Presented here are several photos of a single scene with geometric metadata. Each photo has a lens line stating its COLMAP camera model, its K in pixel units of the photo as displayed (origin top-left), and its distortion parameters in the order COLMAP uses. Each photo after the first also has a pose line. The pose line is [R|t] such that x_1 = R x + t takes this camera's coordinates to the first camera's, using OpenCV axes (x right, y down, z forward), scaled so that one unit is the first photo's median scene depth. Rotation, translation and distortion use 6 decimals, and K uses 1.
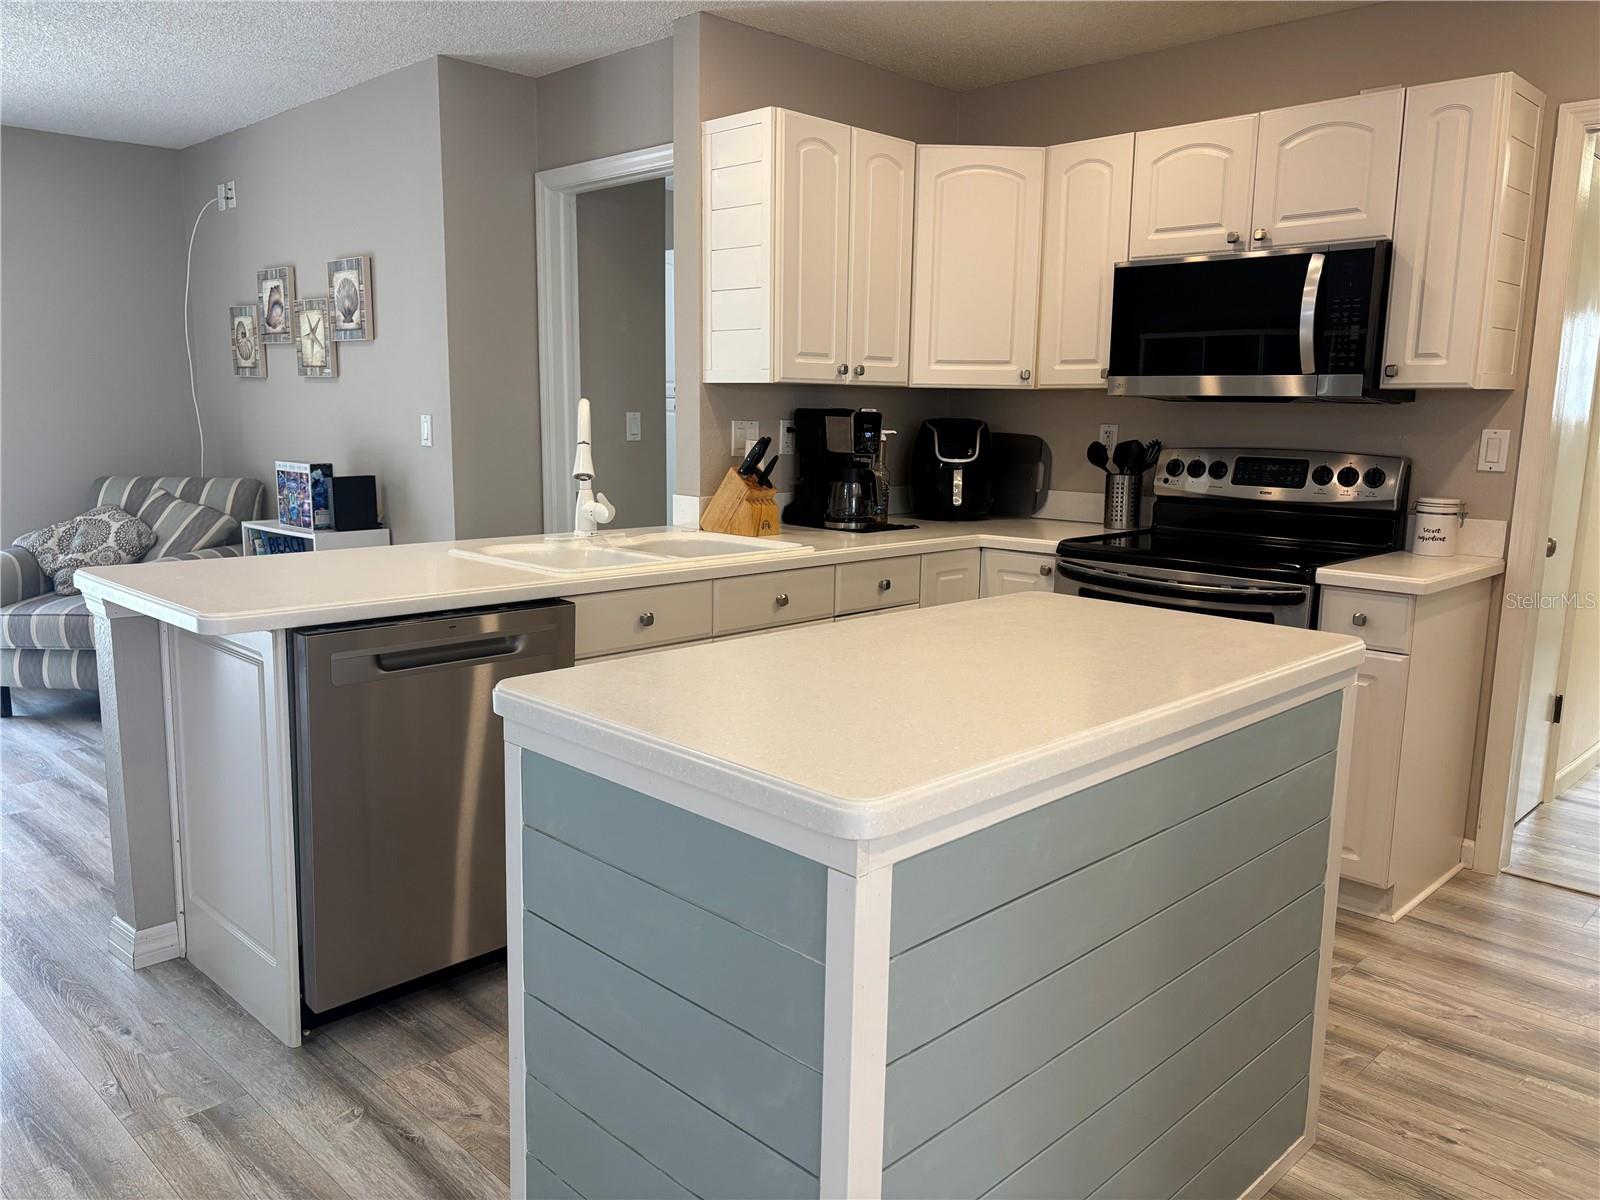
lens RADIAL K [[1207.3, 0, 810.5], [0, 1207.3, 601.7], [0, 0, 1]] dist [0.007255, 0.007219]
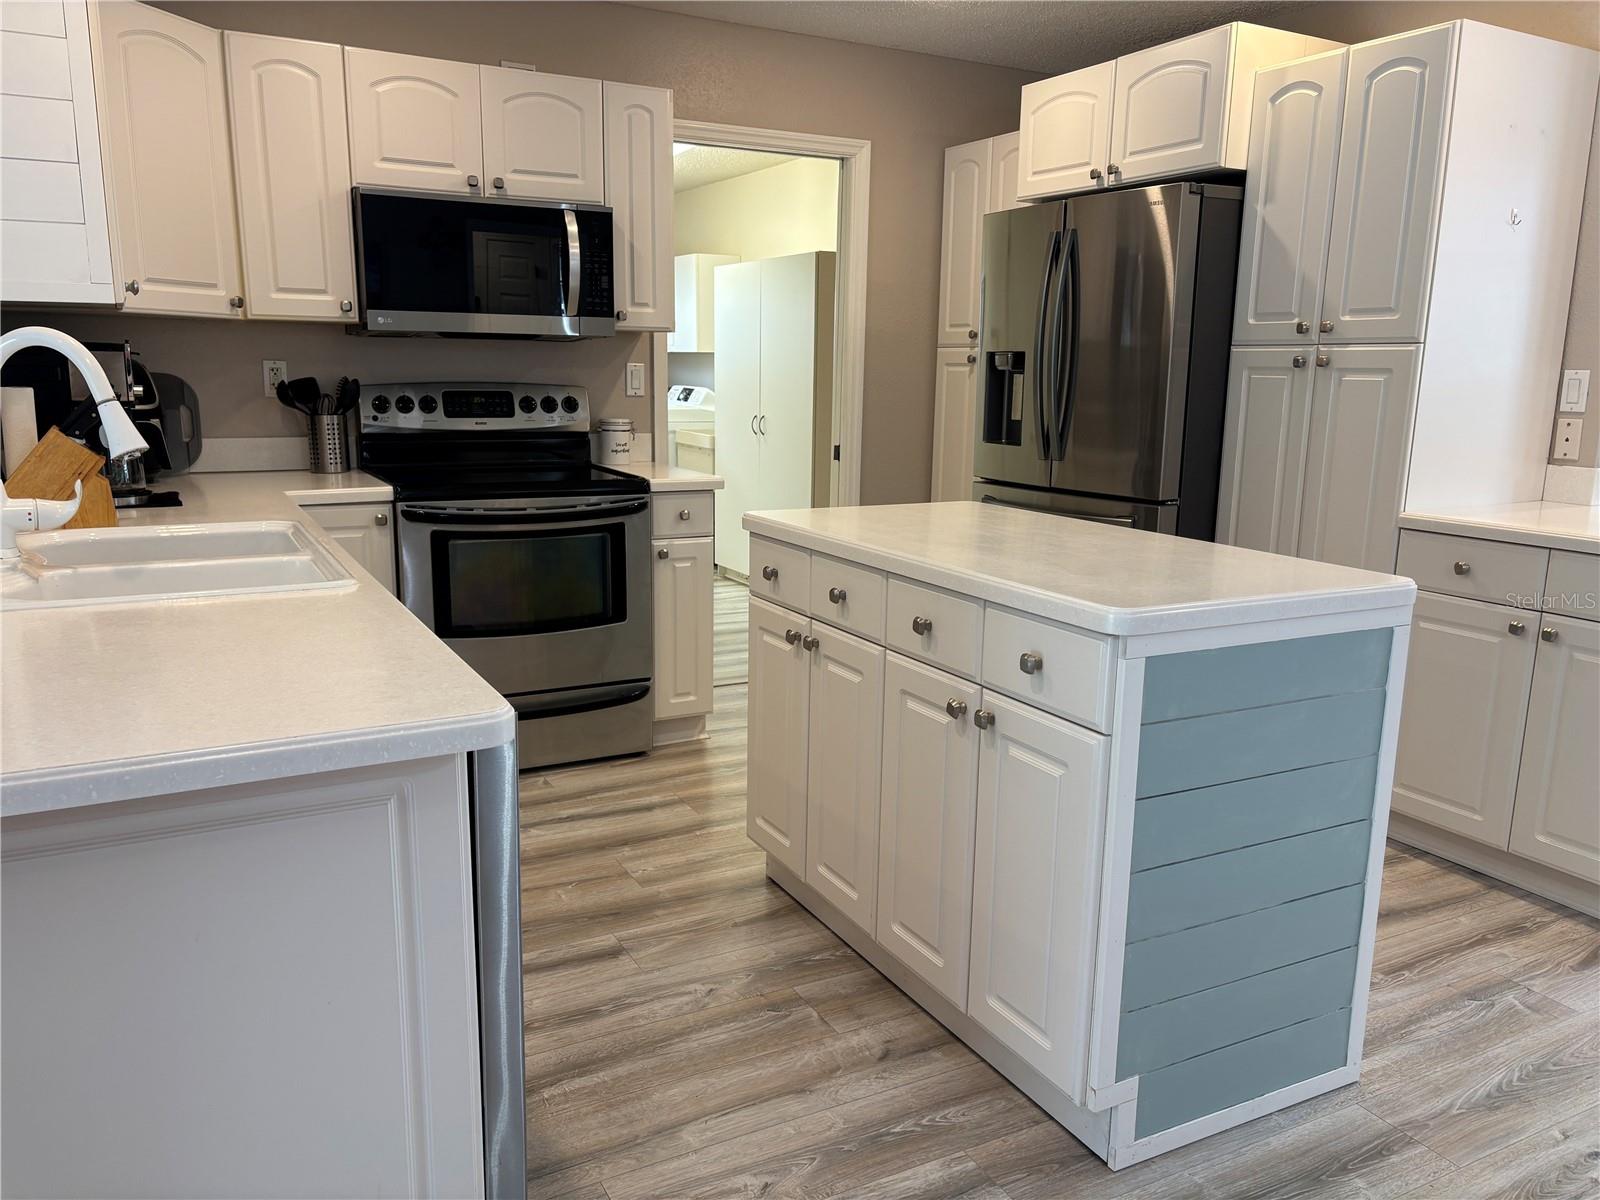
lens RADIAL K [[1207.3, 0, 810.2], [0, 1207.3, 605.0], [0, 0, 1]] dist [0.007255, 0.007219]
pose [[0.297955, -0.197369, 0.933953, -0.591969], [0.139184, 0.976918, 0.162045, -0.067222], [-0.944378, 0.081709, 0.318548, 0.399102]]
